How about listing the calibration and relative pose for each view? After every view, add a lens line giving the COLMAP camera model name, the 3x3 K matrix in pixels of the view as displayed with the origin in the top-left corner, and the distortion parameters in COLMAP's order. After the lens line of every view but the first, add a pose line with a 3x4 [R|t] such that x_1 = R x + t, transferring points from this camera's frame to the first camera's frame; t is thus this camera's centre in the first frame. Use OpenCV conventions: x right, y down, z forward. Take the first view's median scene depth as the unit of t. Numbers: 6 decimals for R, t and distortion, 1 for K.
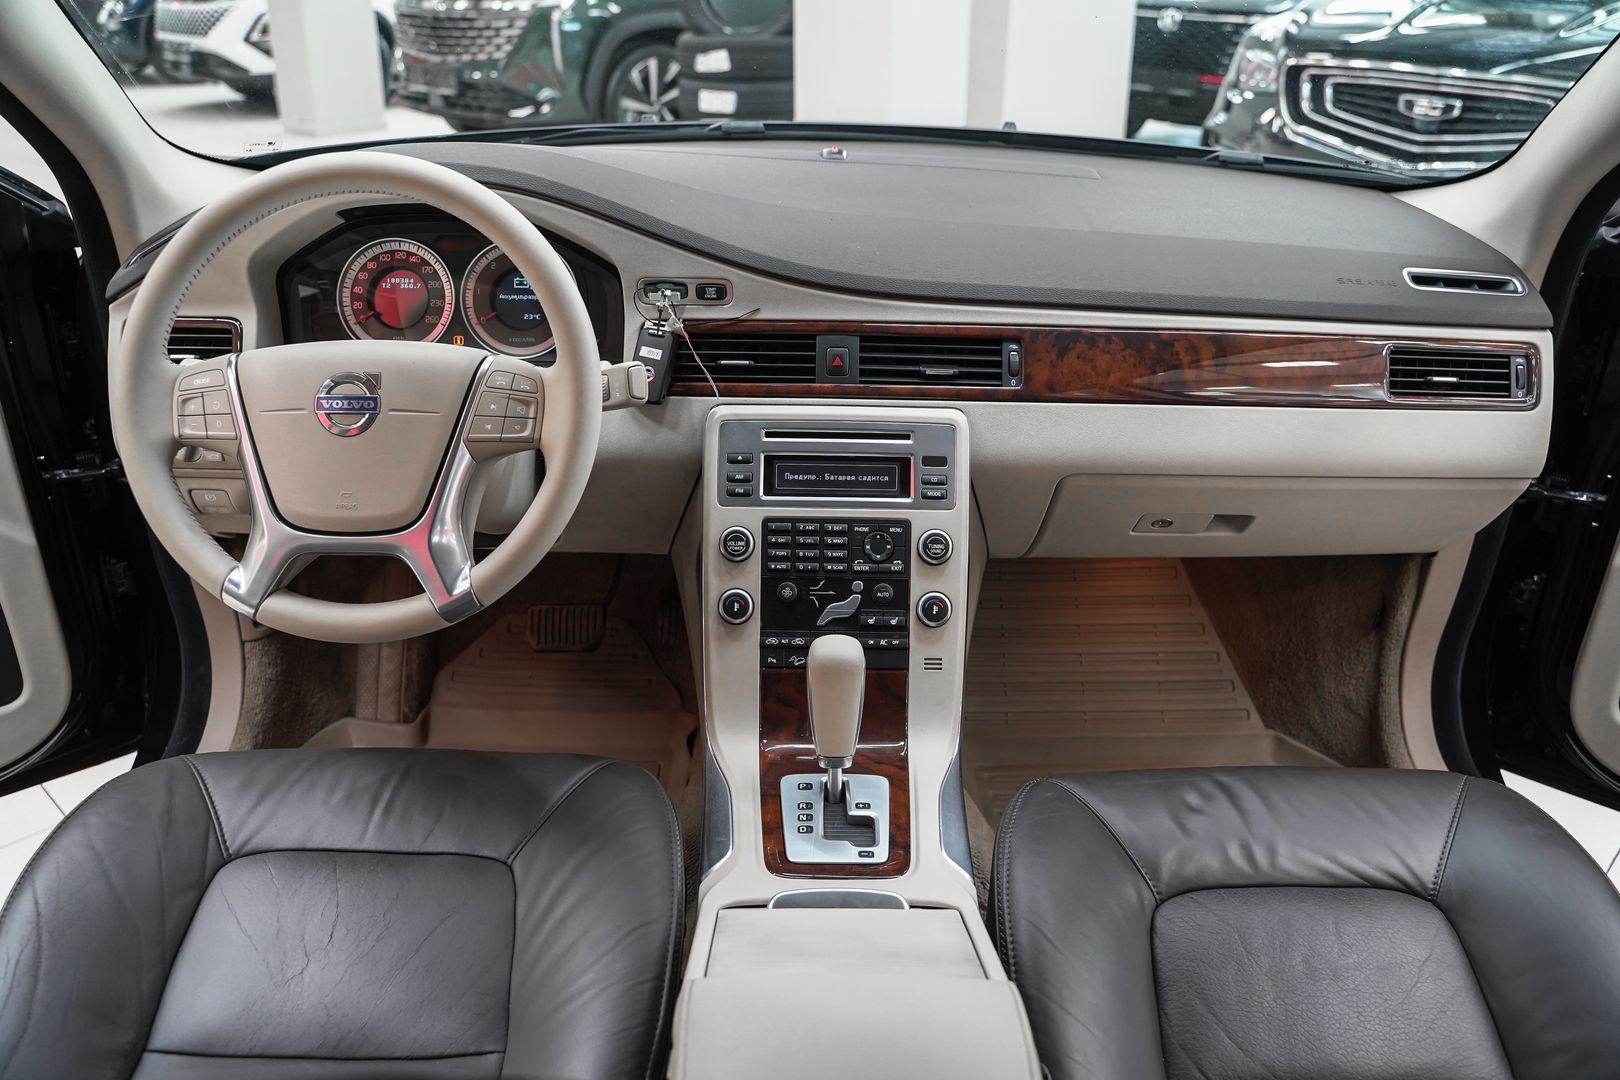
lens RADIAL K [[1299.2, 0, 805.2], [0, 1299.2, 539.7], [0, 0, 1]] dist [-0.120390, 0.085538]
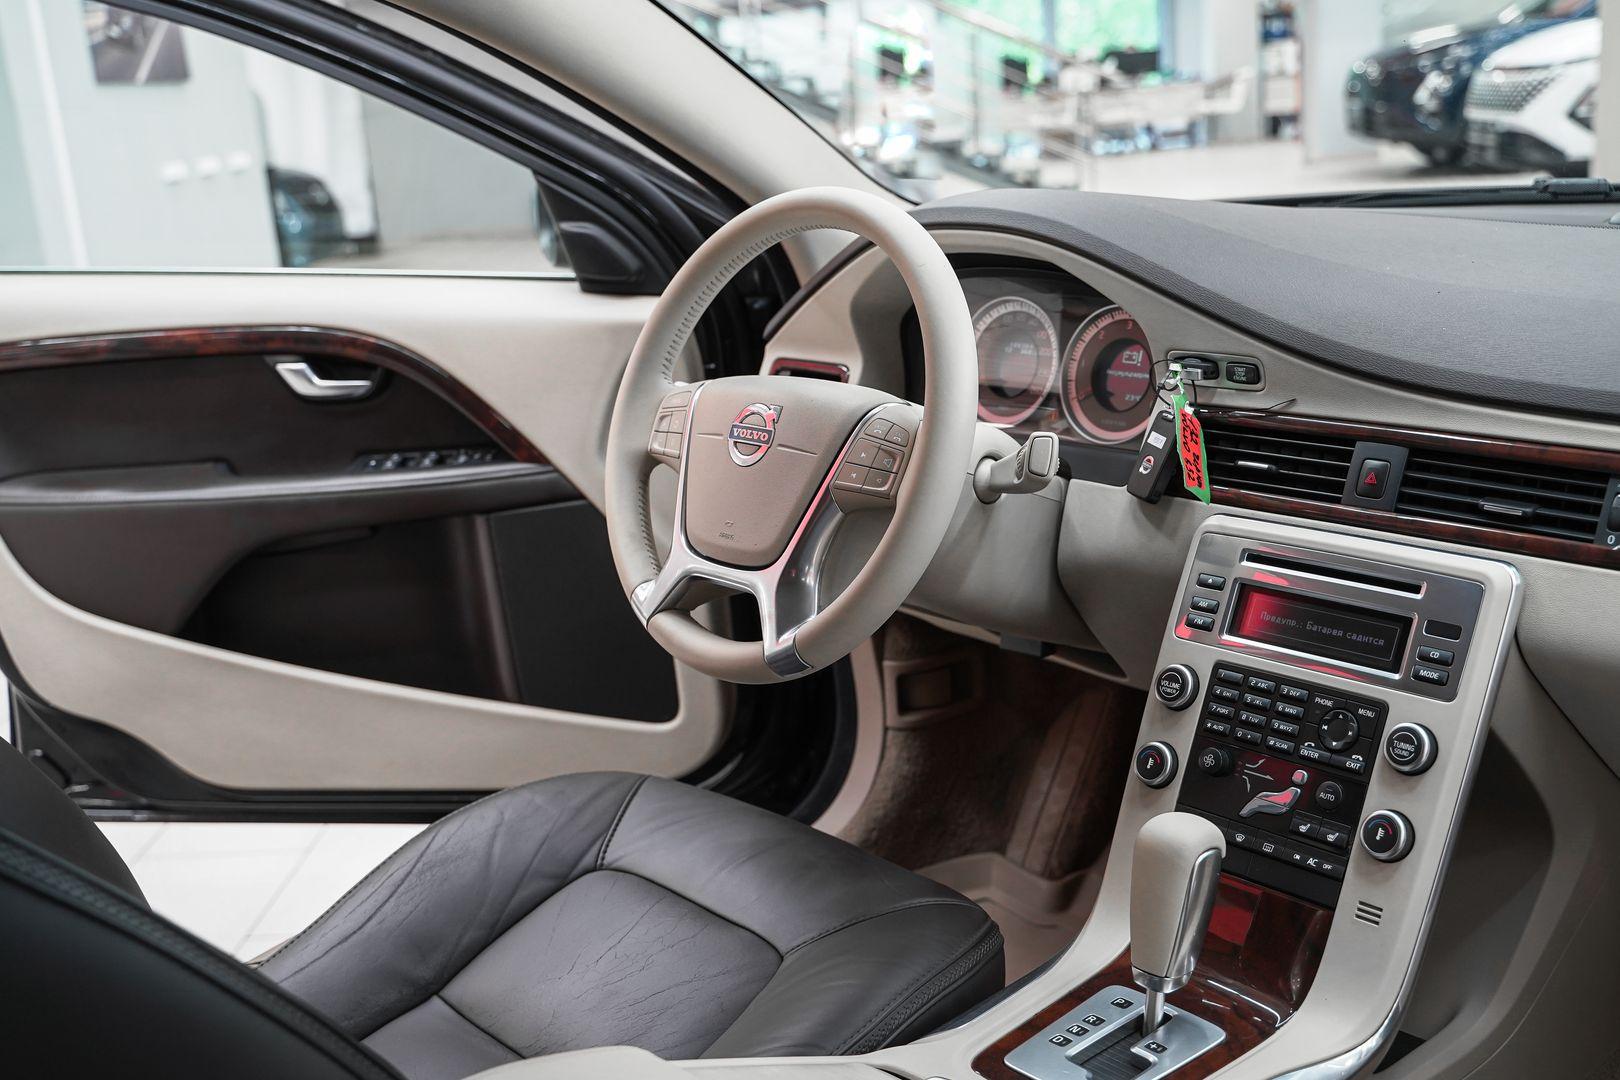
lens RADIAL K [[1725.8, 0, 805.4], [0, 1725.8, 523.8], [0, 0, 1]] dist [-0.020241, 0.000000]
pose [[0.654709, 0.130167, -0.744589, 0.547911], [-0.239752, 0.969957, -0.041246, 0.004533], [0.716851, 0.205521, 0.666248, 0.128939]]
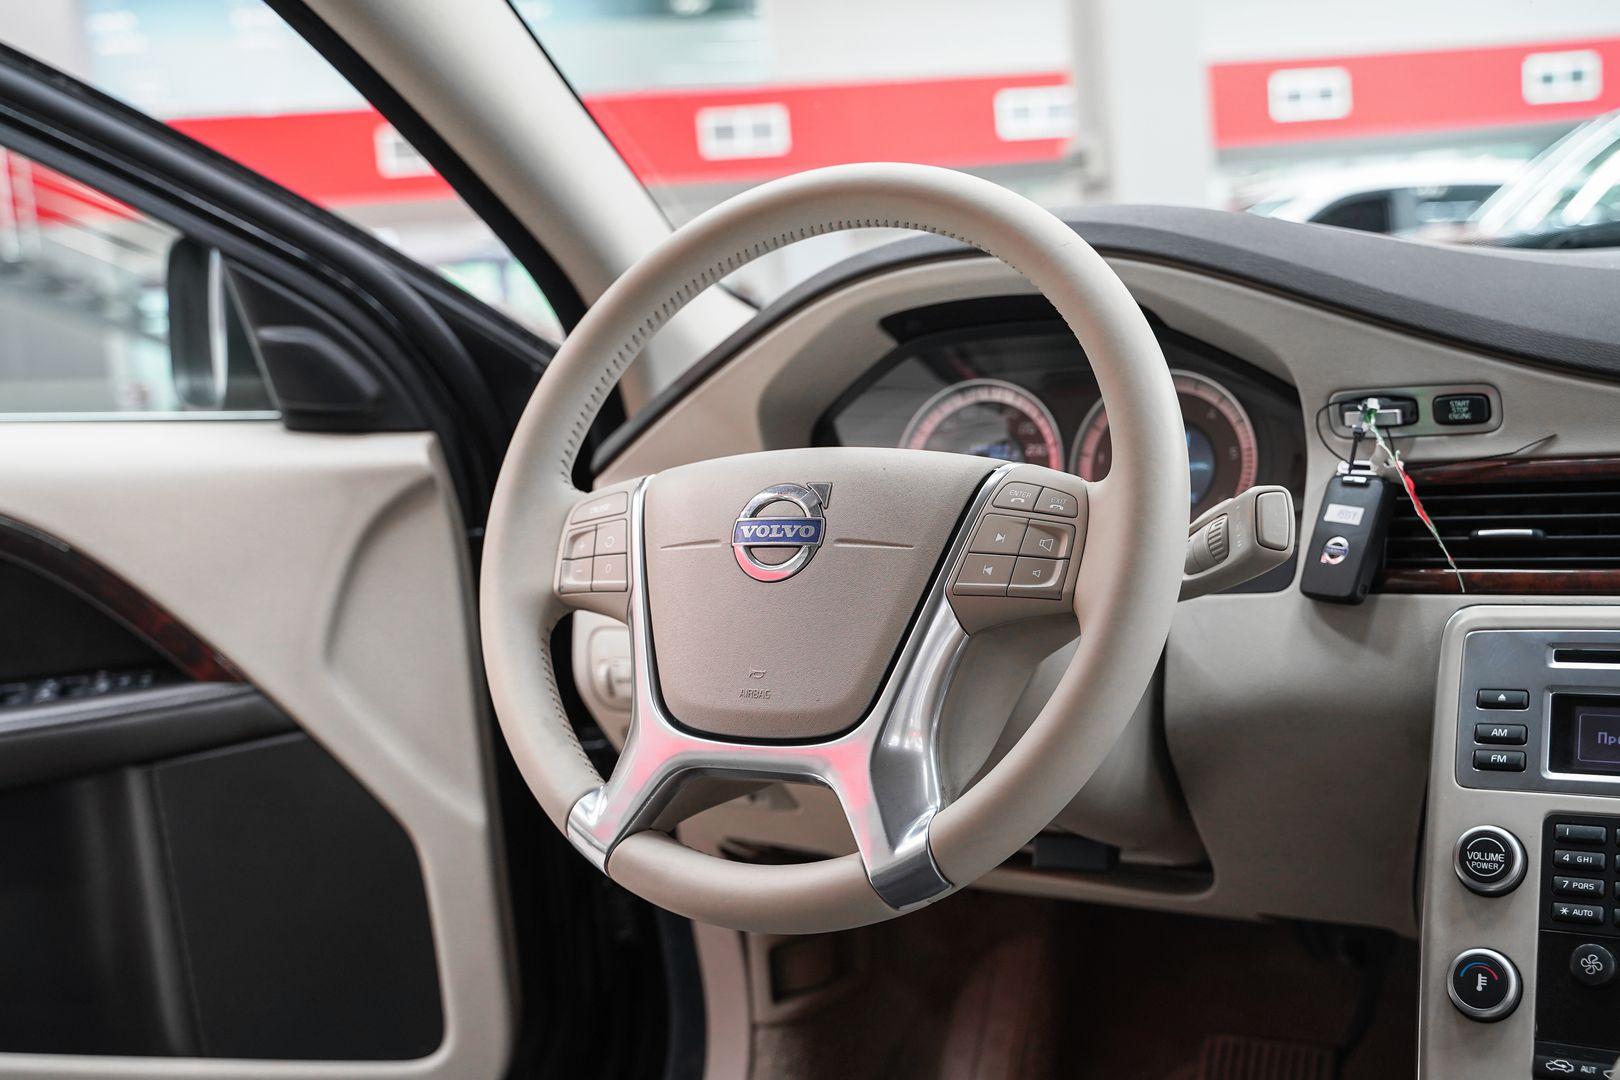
lens RADIAL K [[1827.2, 0, 797.1], [0, 1827.2, 518.2], [0, 0, 1]] dist [0.009119, 0.000000]
pose [[0.850428, -0.028008, -0.525345, 0.096525], [-0.132718, 0.954863, -0.265750, 0.100675], [0.509075, 0.295724, 0.808325, 0.231950]]
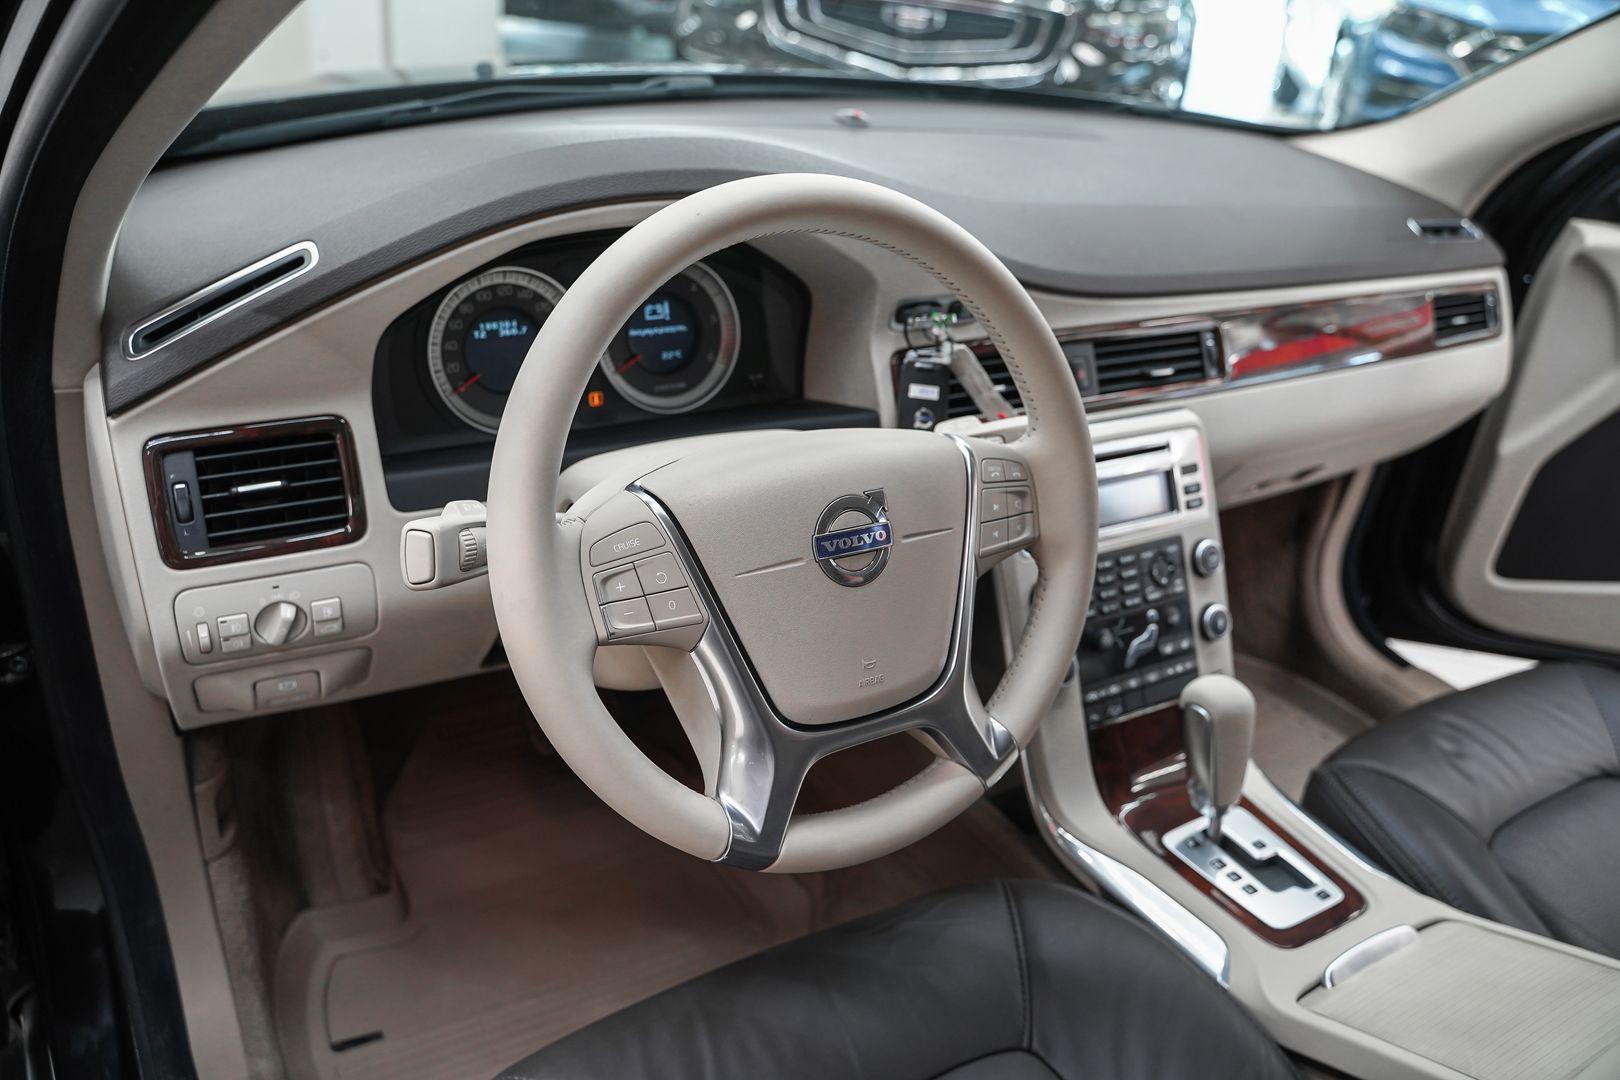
lens RADIAL K [[1299.2, 0, 805.4], [0, 1299.2, 537.5], [0, 0, 1]] dist [-0.120390, 0.085538]
pose [[0.855103, -0.184977, 0.484337, -0.594749], [0.147482, 0.982379, 0.114807, -0.158446], [-0.497040, -0.026741, 0.867316, 0.322031]]
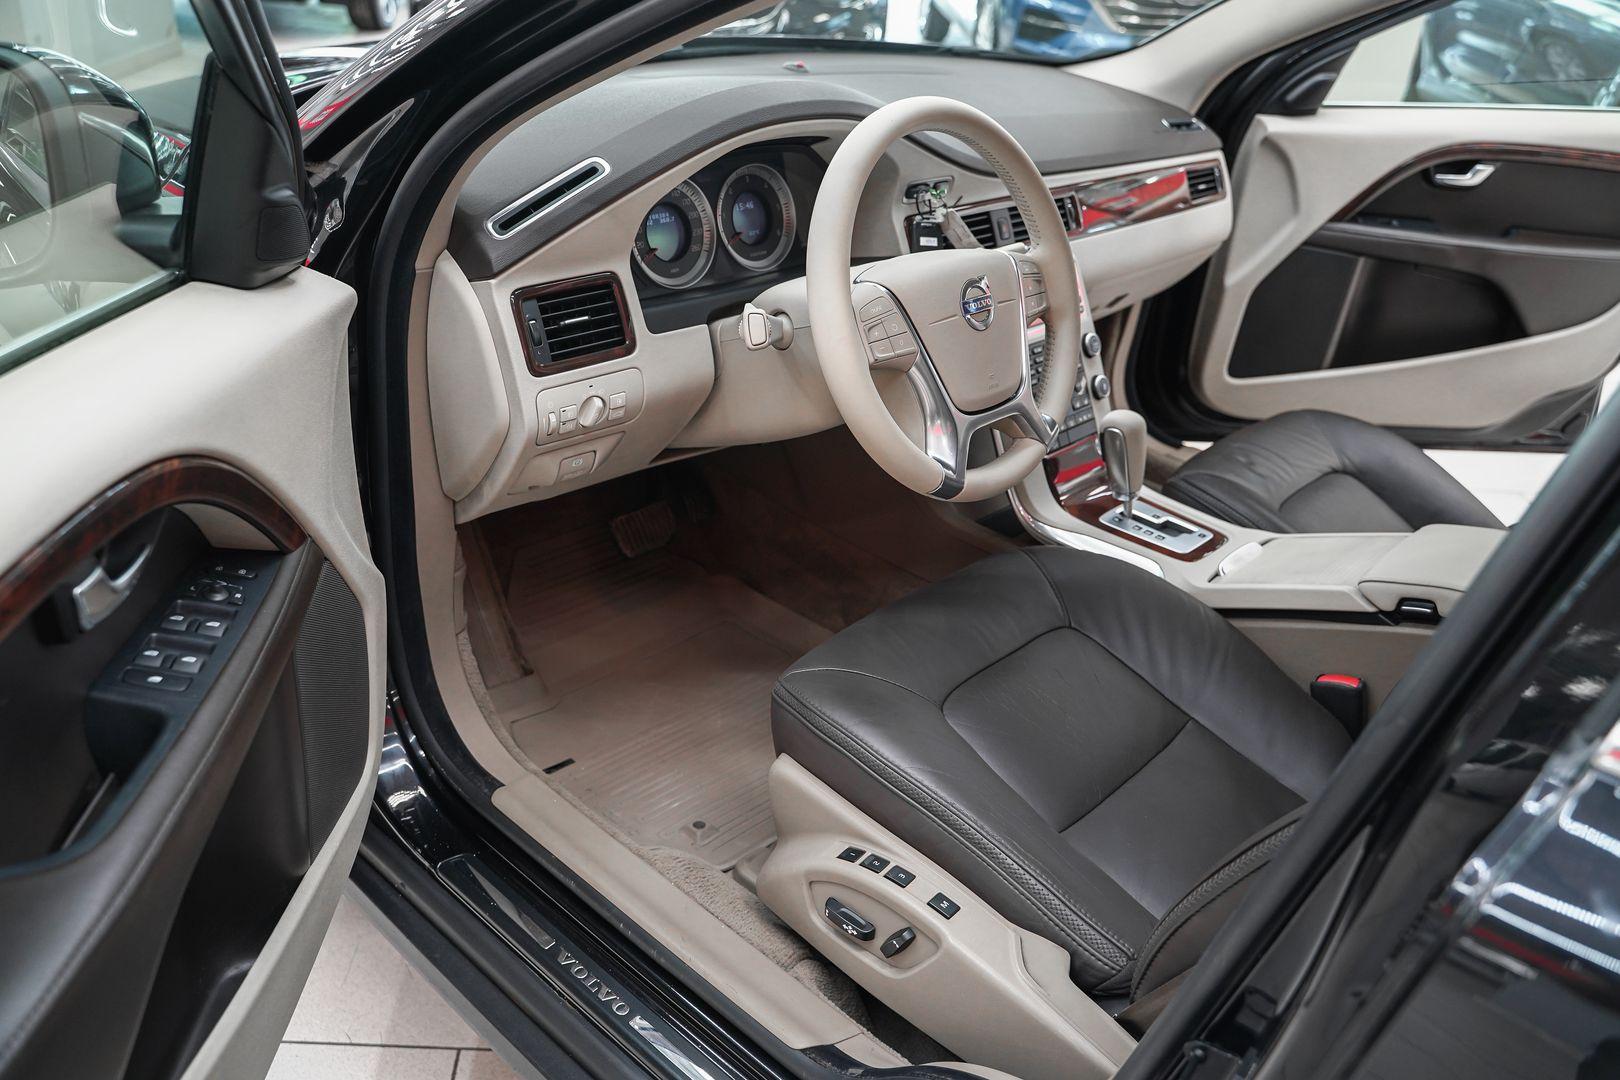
lens RADIAL K [[1299.2, 0, 797.0], [0, 1299.2, 536.5], [0, 0, 1]] dist [-0.120390, 0.085538]
pose [[0.688873, -0.303608, 0.658237, -1.115496], [0.237625, 0.952467, 0.190635, -0.140485], [-0.684827, 0.025090, 0.728273, 0.179821]]
